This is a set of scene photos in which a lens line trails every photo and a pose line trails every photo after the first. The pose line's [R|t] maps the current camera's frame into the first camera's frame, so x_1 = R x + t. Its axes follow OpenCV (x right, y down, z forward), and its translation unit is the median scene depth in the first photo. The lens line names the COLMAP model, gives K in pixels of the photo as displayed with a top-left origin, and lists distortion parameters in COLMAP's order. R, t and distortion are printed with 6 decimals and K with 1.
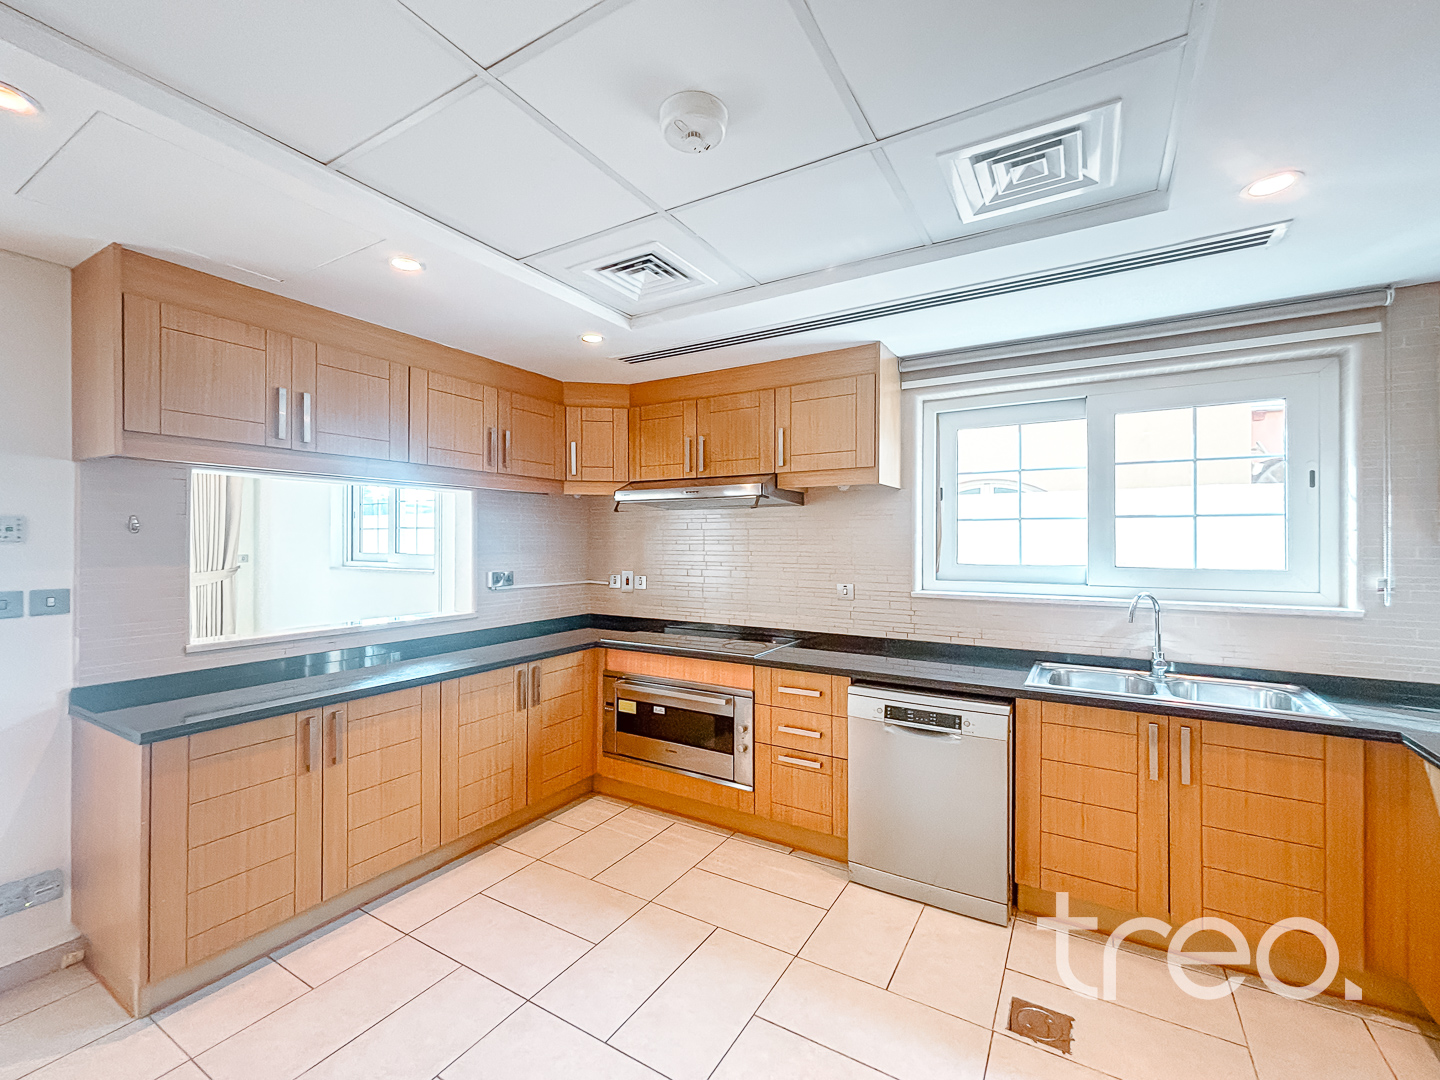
lens RADIAL K [[587.8, 0, 710.4], [0, 587.8, 548.1], [0, 0, 1]] dist [0.001461, -0.000035]
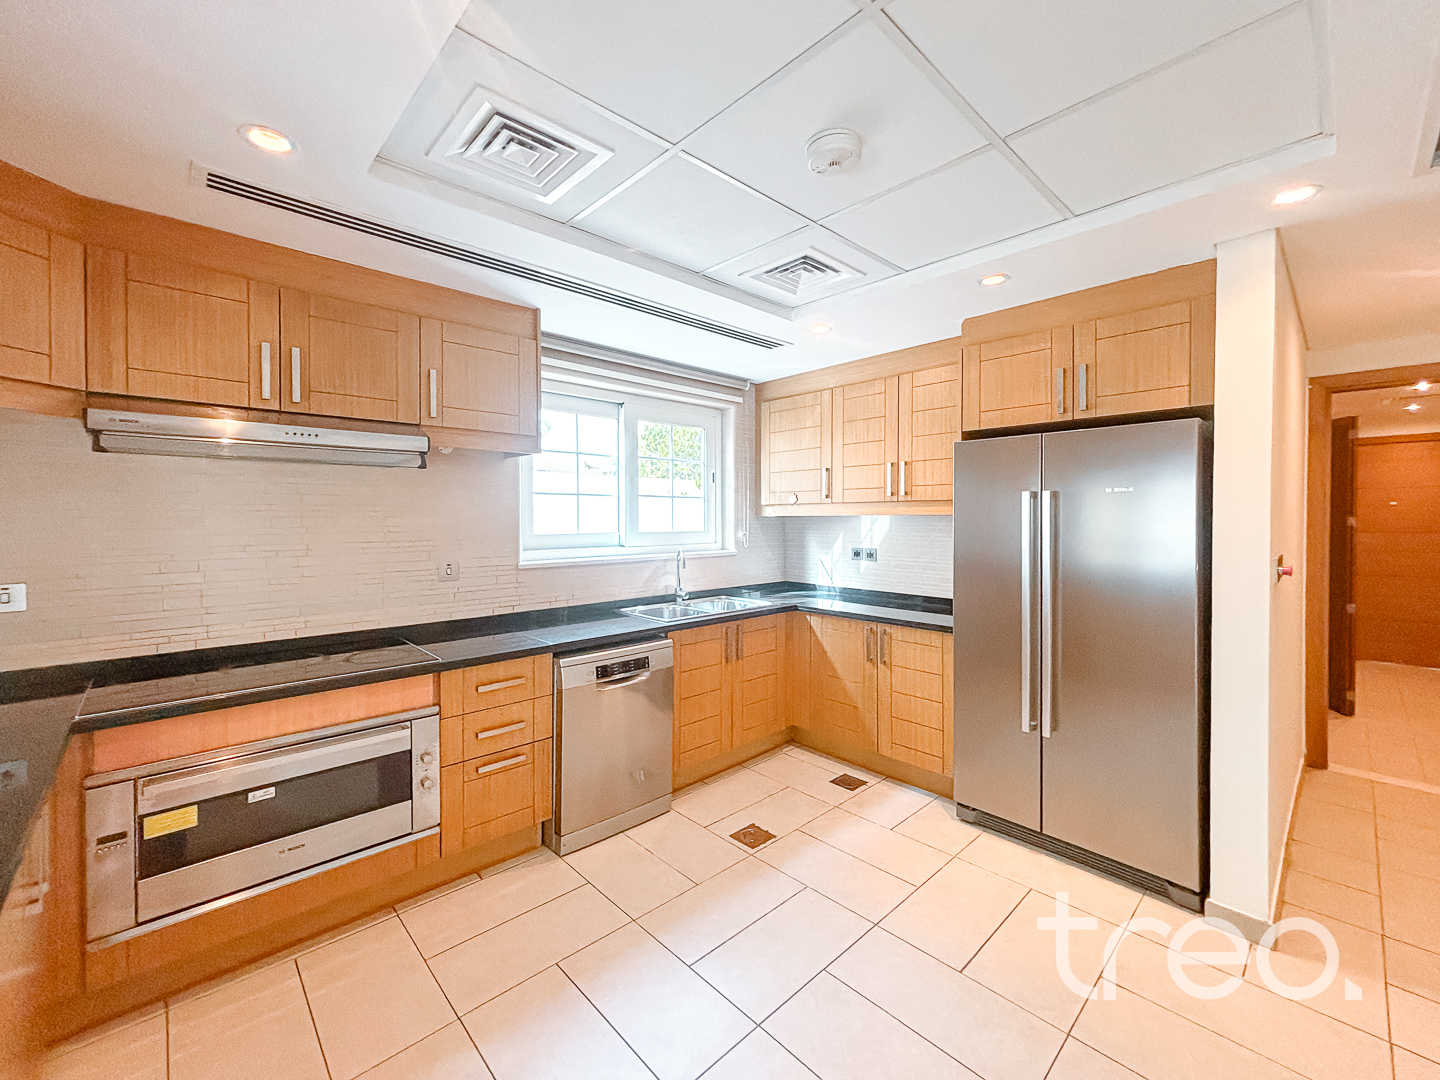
lens RADIAL K [[552.2, 0, 780.3], [0, 552.2, 530.6], [0, 0, 1]] dist [-0.001878, -0.000329]
pose [[0.280173, -0.028232, 0.959534, -0.492407], [0.013009, 0.999587, 0.025612, -0.000395], [-0.959861, 0.005307, 0.280425, 0.352454]]
